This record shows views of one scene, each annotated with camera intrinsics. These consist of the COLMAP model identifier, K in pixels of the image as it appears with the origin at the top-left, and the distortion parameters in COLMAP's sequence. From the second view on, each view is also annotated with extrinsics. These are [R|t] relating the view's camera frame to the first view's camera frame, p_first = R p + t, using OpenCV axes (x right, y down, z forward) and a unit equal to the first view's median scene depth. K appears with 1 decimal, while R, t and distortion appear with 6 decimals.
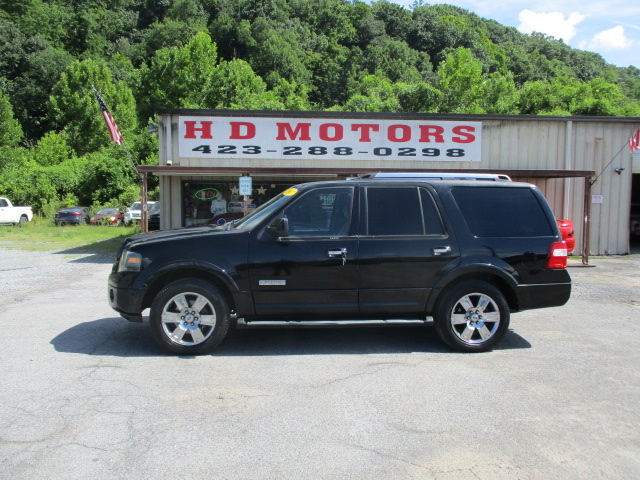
lens RADIAL K [[542.7, 0, 320.0], [0, 542.7, 240.0], [0, 0, 1]] dist [-0.021546, 0.004701]
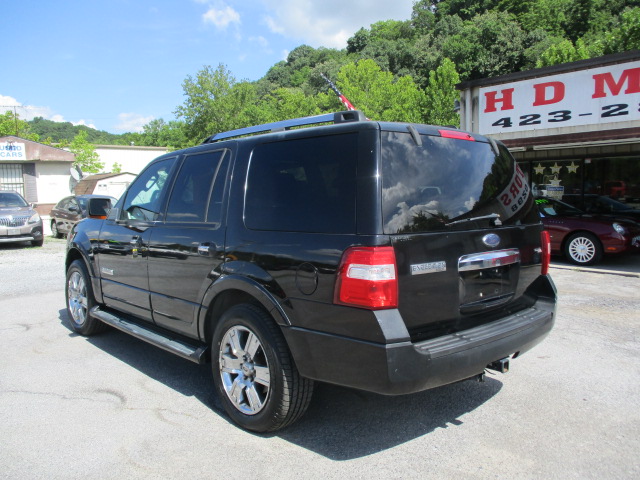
lens RADIAL K [[533.1, 0, 324.5], [0, 533.1, 239.2], [0, 0, 1]] dist [-0.008748, -0.005167]
pose [[0.597118, 0.055713, -0.800216, 0.291736], [-0.039248, 0.998420, 0.040225, -0.007395], [0.801193, 0.007388, 0.598361, 0.271914]]
